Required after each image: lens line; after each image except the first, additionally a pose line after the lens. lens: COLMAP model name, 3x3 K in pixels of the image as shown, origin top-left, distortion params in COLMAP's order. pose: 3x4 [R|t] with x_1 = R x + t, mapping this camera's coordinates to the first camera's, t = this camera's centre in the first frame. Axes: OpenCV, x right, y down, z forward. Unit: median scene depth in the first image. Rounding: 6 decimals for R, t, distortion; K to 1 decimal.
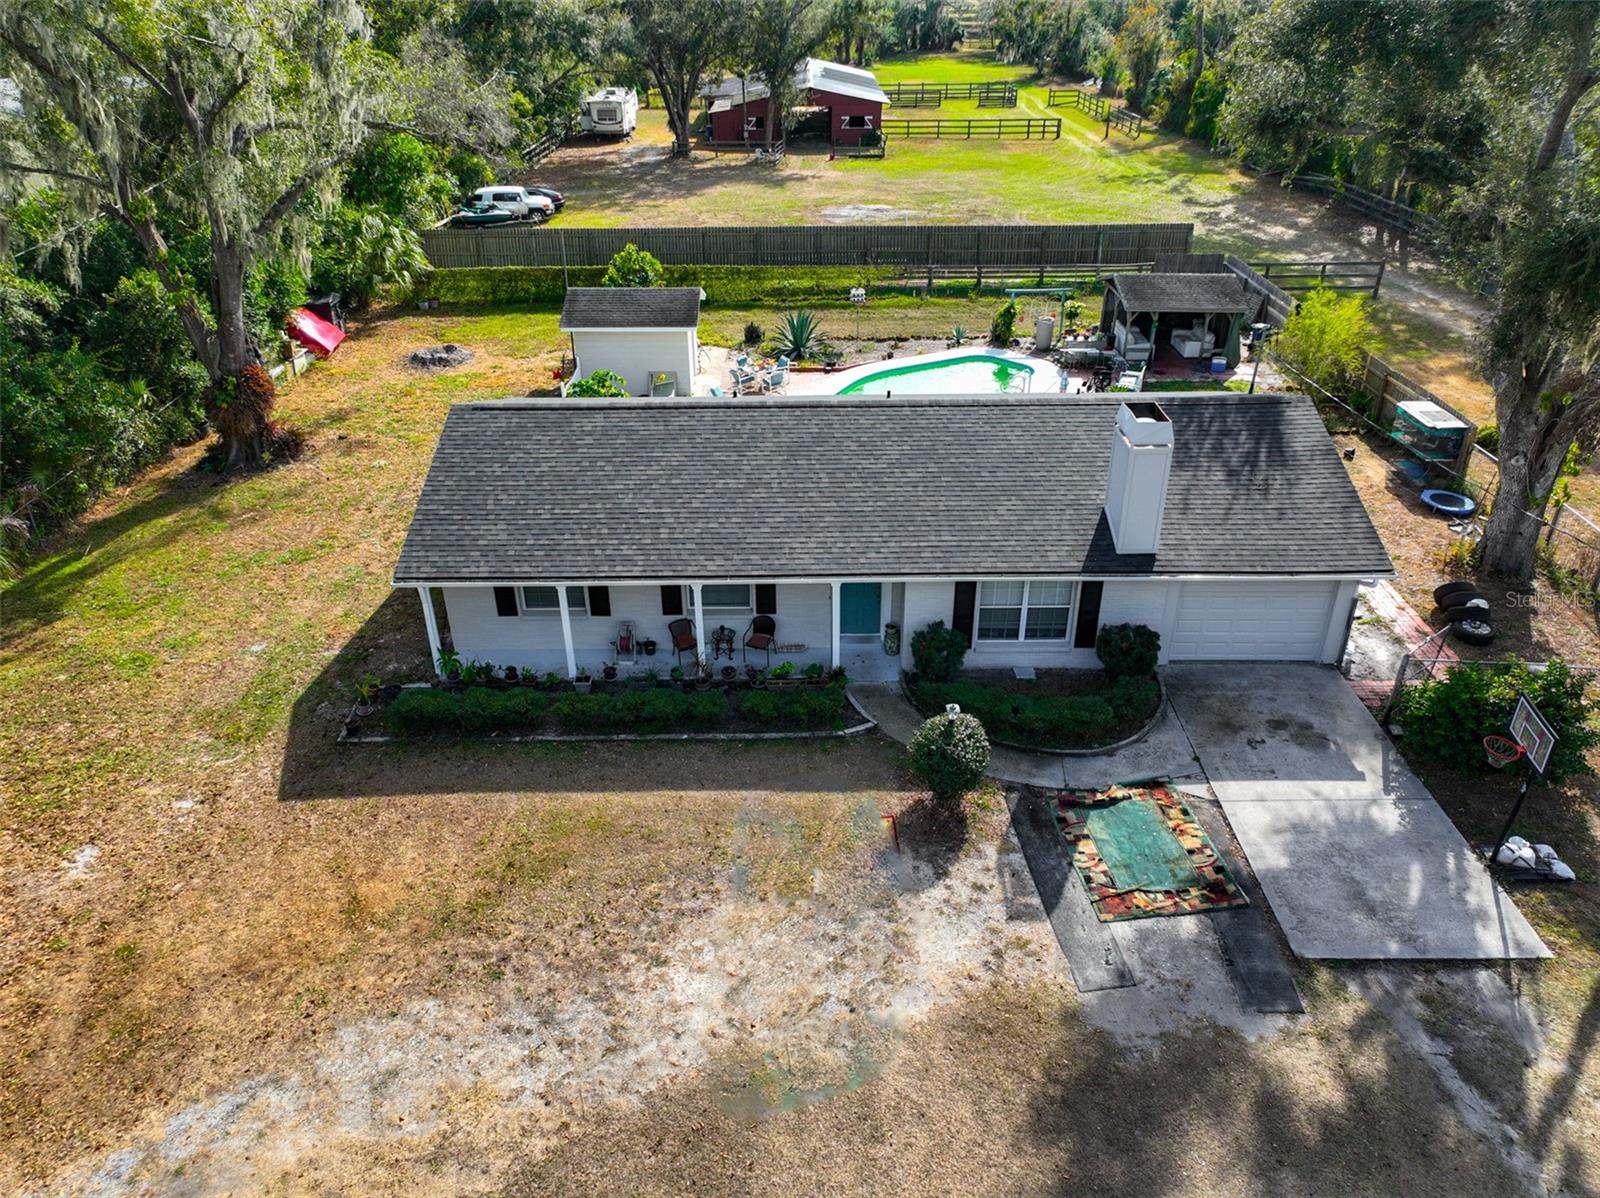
lens RADIAL K [[1114.1, 0, 802.4], [0, 1114.1, 598.1], [0, 0, 1]] dist [0.001239, 0.013543]
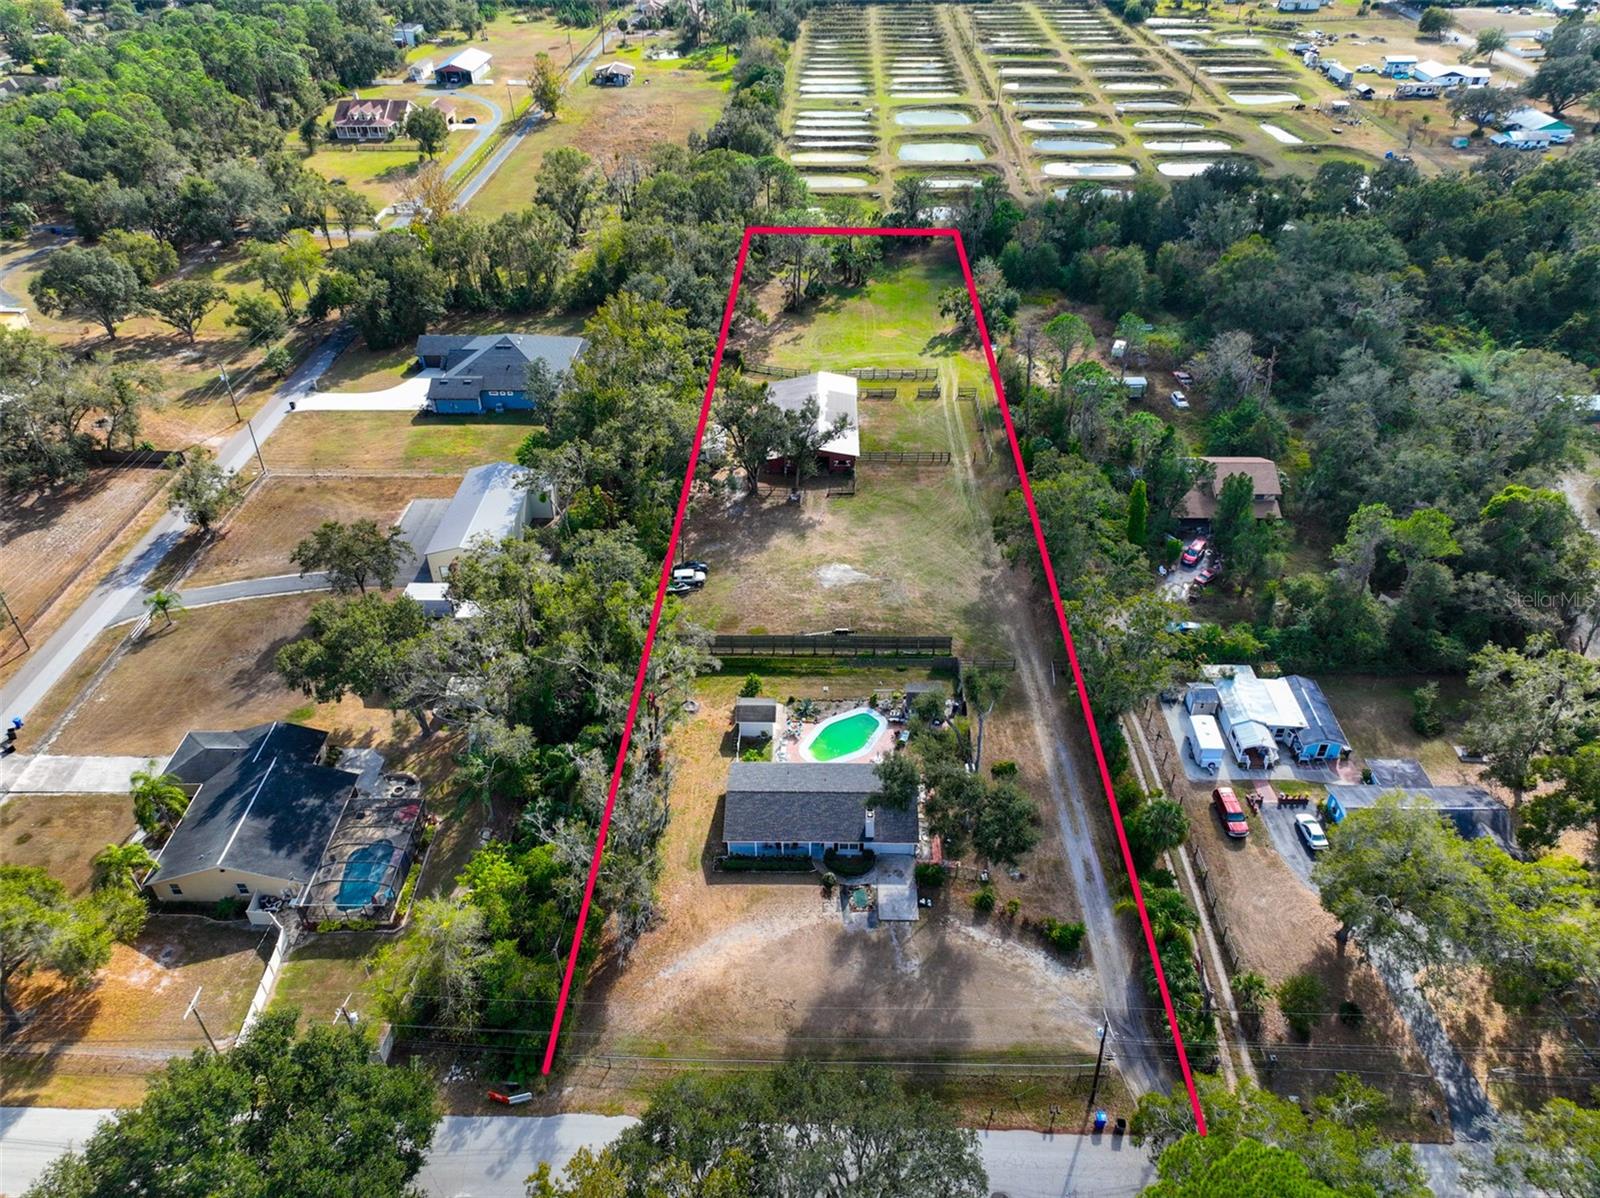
lens RADIAL K [[1114.1, 0, 803.3], [0, 1114.1, 601.2], [0, 0, 1]] dist [0.001239, 0.013543]
pose [[0.999736, 0.013988, -0.018226, 0.073838], [-0.011579, 0.991943, 0.126151, -1.664186], [0.019844, -0.125907, 0.991844, -3.719710]]
